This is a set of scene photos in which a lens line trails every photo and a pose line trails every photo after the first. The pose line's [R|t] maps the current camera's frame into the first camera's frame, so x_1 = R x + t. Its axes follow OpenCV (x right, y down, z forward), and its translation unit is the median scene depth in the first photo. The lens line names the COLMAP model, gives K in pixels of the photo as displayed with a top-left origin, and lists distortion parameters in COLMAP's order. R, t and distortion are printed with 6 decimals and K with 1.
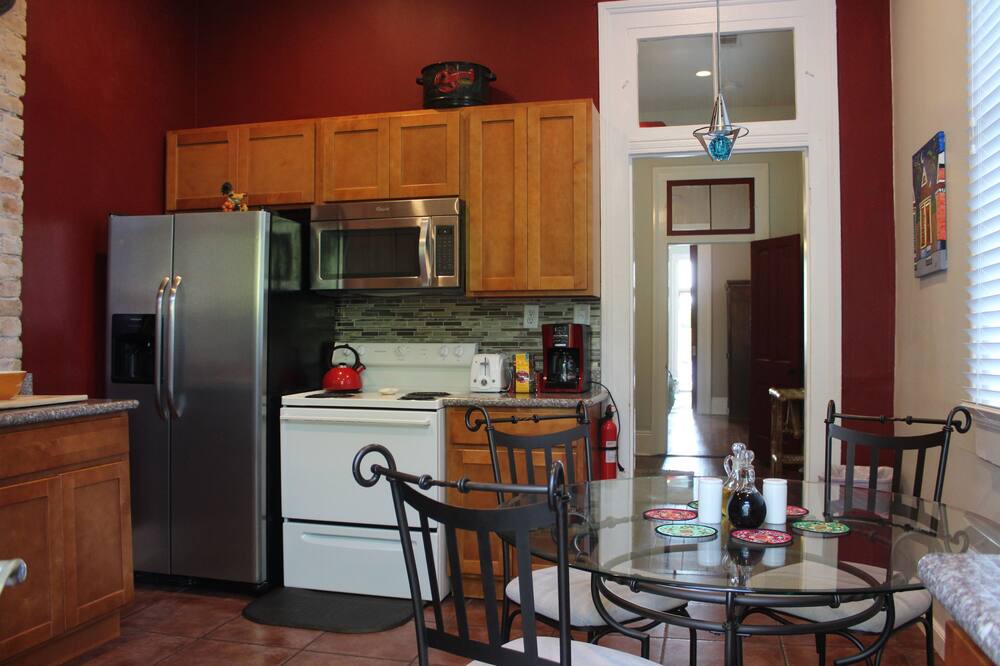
lens RADIAL K [[834.6, 0, 501.0], [0, 834.6, 338.7], [0, 0, 1]] dist [-0.155233, 0.143350]
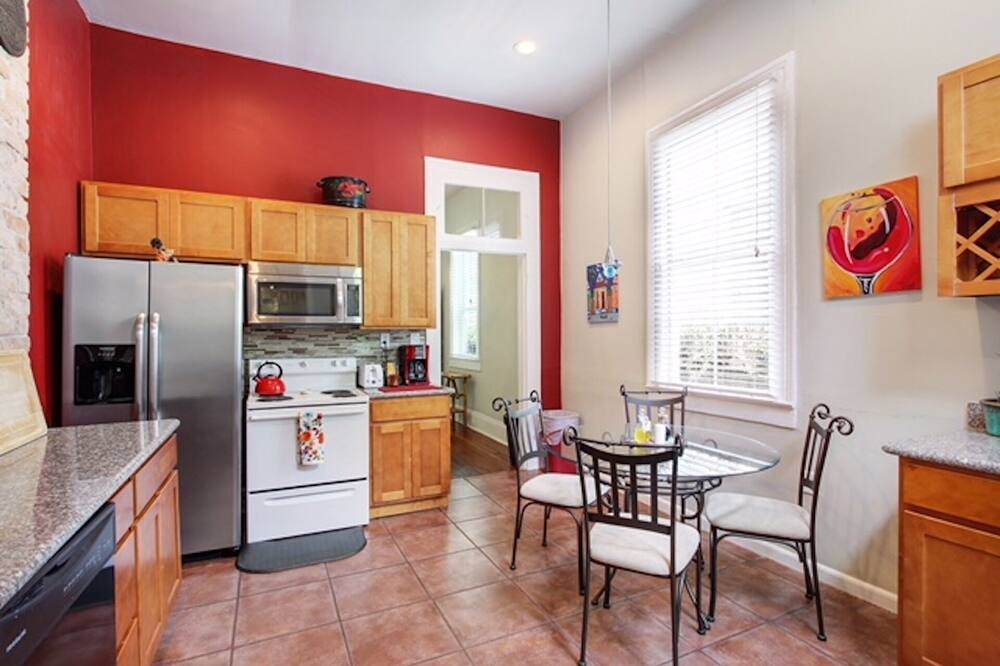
lens RADIAL K [[495.9, 0, 500.0], [0, 495.9, 333.0], [0, 0, 1]] dist [-0.001250, 0.000386]
pose [[0.764367, -0.004452, 0.644767, -0.471043], [0.007332, 0.999972, -0.001787, -0.040781], [-0.644740, 0.006094, 0.764377, 0.102640]]
